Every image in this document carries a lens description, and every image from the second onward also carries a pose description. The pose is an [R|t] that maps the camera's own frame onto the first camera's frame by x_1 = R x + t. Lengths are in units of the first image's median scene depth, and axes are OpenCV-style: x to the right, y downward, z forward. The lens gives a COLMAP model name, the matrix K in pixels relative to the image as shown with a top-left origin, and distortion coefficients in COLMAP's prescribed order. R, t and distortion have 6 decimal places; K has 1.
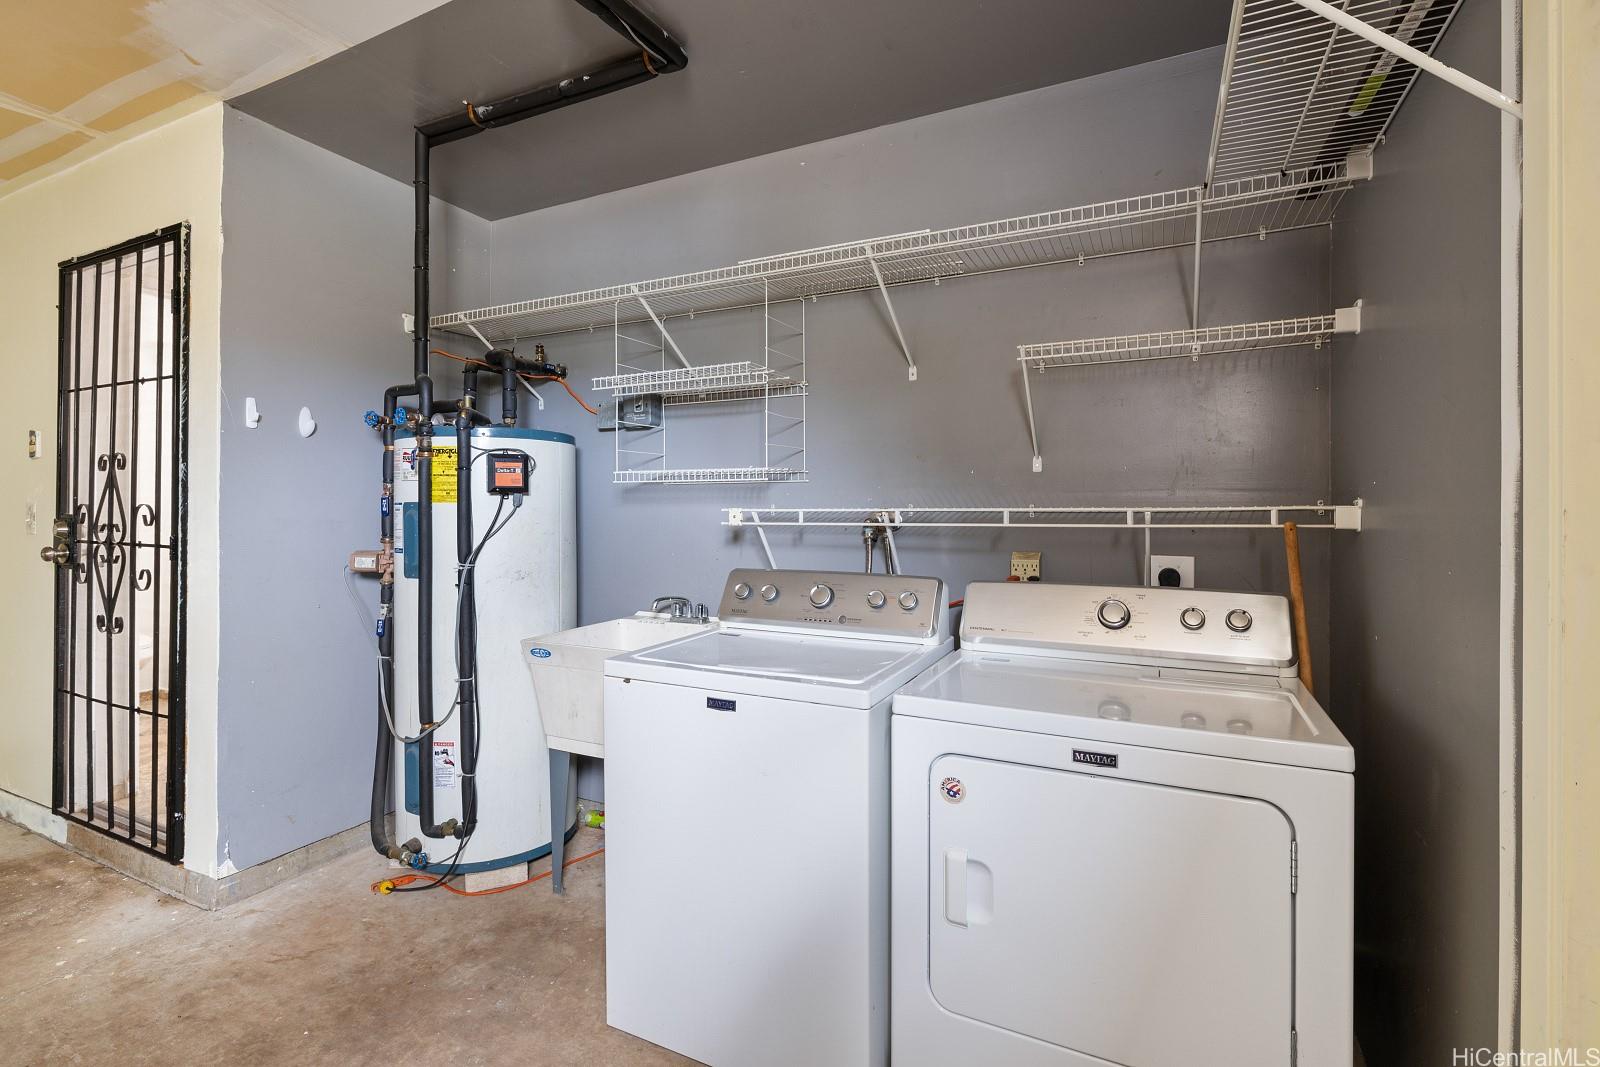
lens RADIAL K [[750.1, 0, 795.2], [0, 750.1, 509.4], [0, 0, 1]] dist [-0.001463, -0.000056]
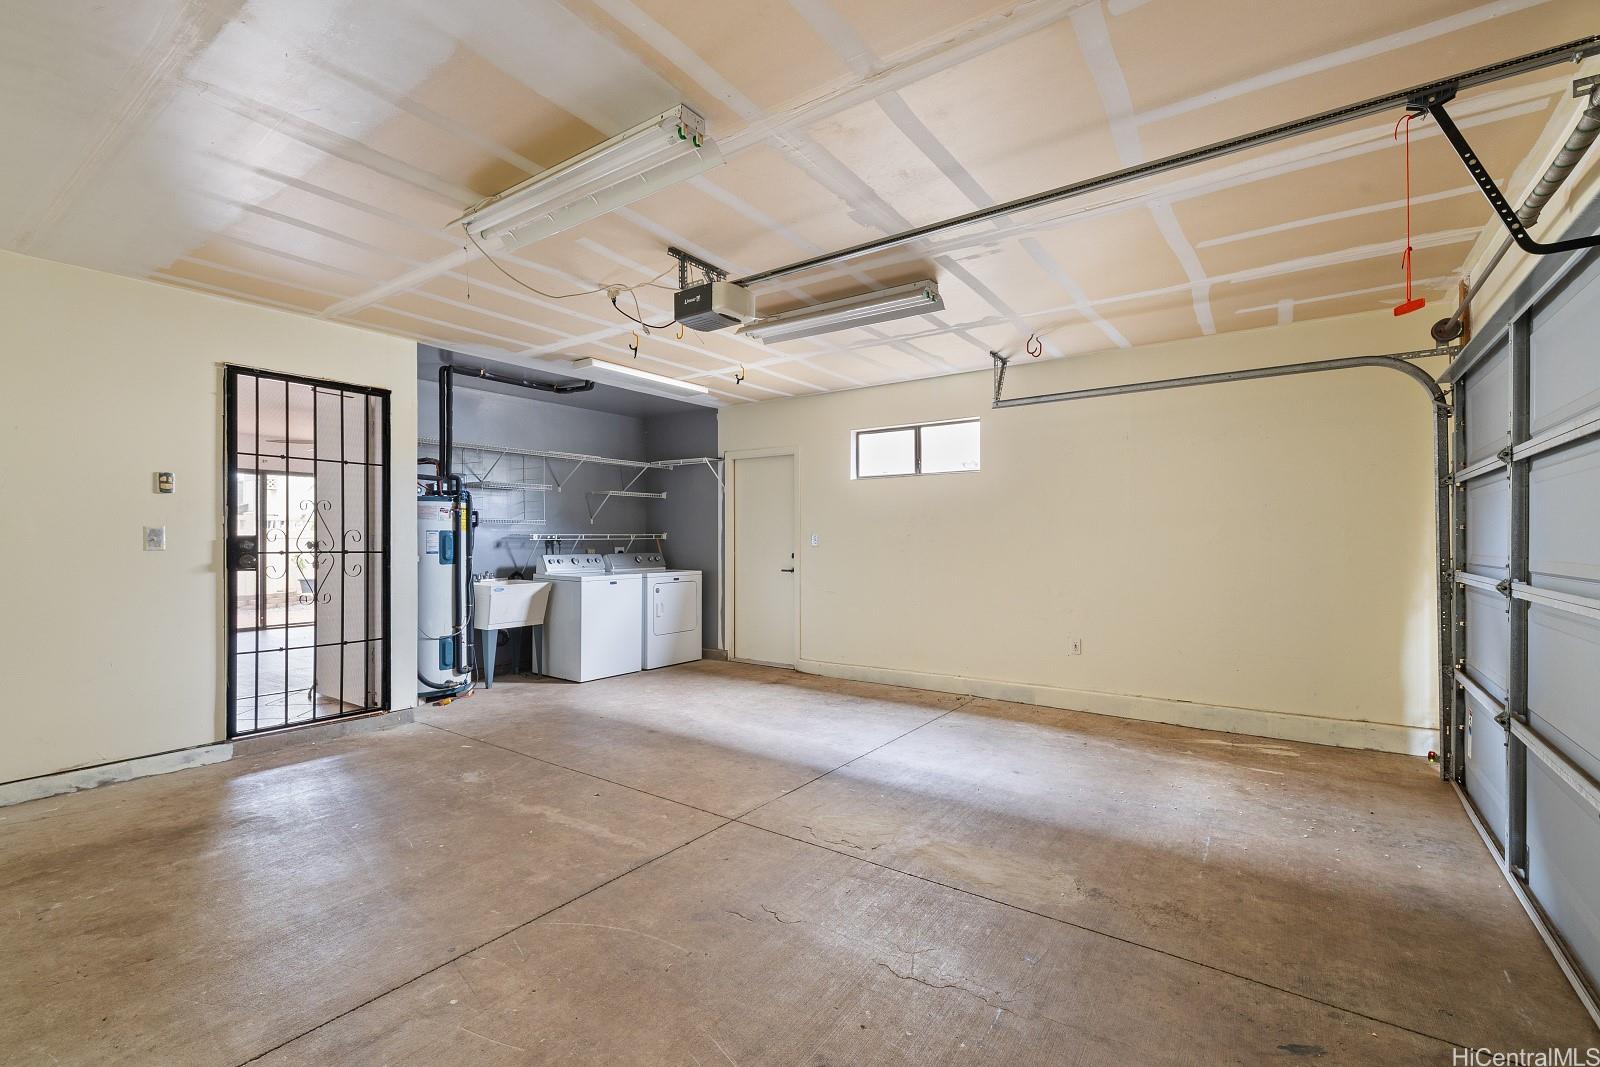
lens RADIAL K [[750.1, 0, 800.1], [0, 750.1, 535.4], [0, 0, 1]] dist [-0.001463, -0.000056]
pose [[0.133434, 0.001606, 0.991056, -2.621862], [-0.001748, 0.999998, -0.001385, 0.007110], [-0.991056, -0.001547, 0.133436, -0.350078]]
